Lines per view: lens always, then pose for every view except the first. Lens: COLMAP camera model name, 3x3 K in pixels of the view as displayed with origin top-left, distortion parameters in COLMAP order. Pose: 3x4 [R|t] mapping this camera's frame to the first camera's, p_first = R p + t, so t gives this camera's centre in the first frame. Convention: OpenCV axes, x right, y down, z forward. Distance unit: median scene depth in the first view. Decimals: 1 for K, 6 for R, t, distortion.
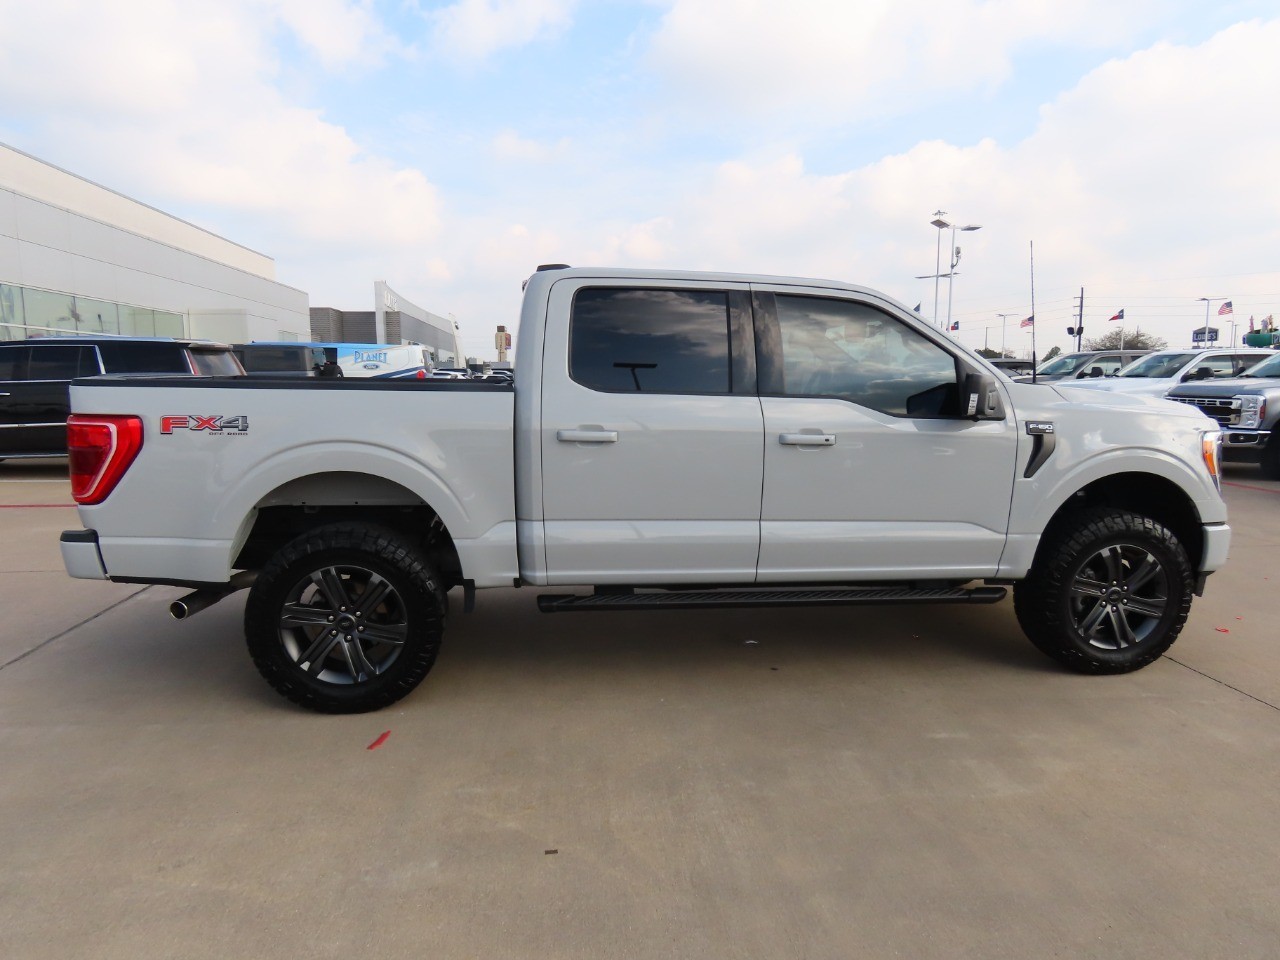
lens RADIAL K [[819.1, 0, 639.0], [0, 819.1, 469.5], [0, 0, 1]] dist [-0.005480, -0.005202]
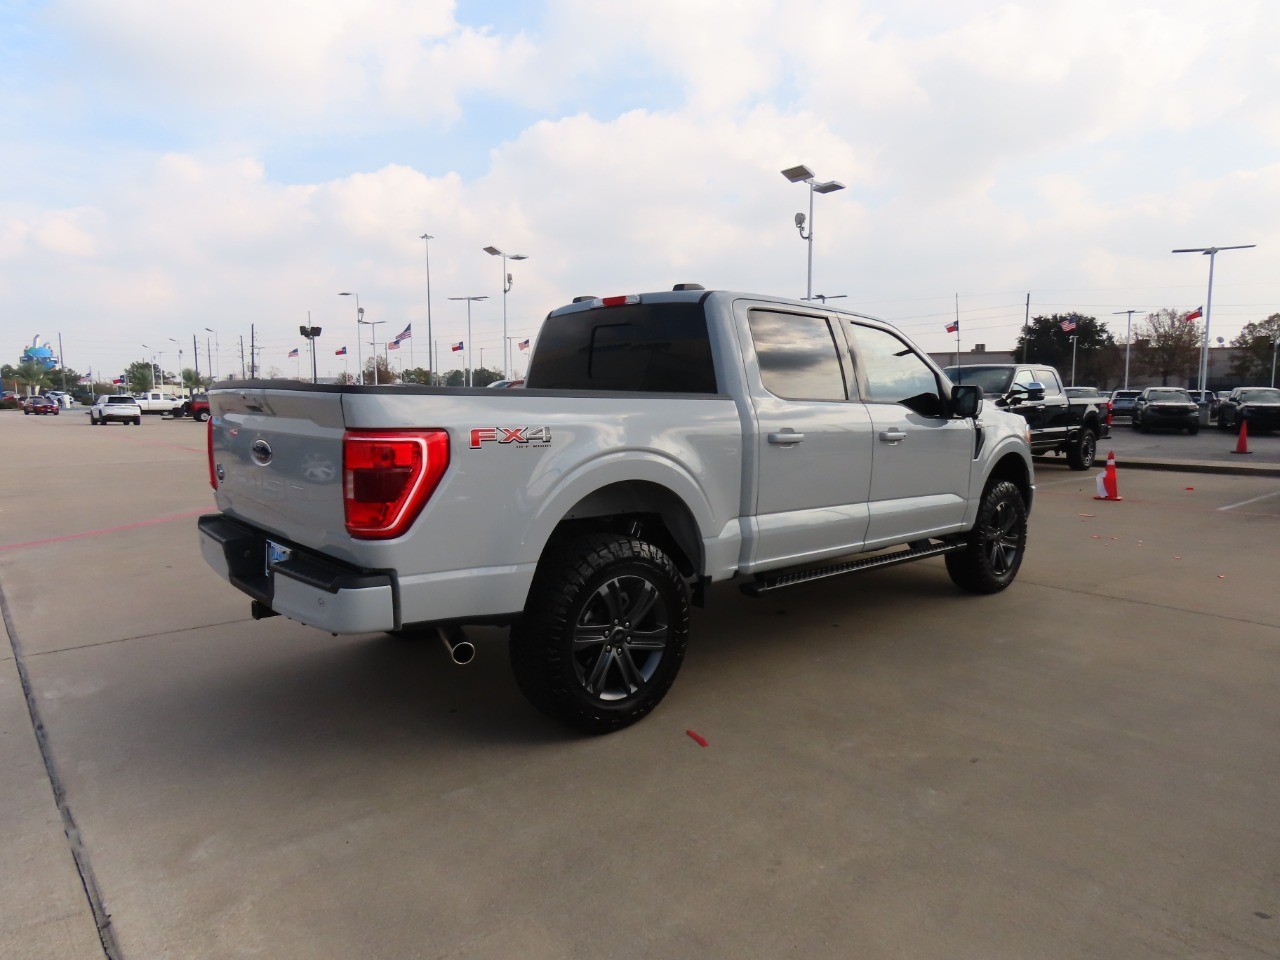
lens RADIAL K [[819.1, 0, 643.8], [0, 819.1, 471.4], [0, 0, 1]] dist [-0.005480, -0.005202]
pose [[0.821090, -0.053714, 0.568266, -0.883531], [0.064802, 0.997898, 0.000692, -0.007212], [-0.567109, 0.036257, 0.822844, 0.171436]]
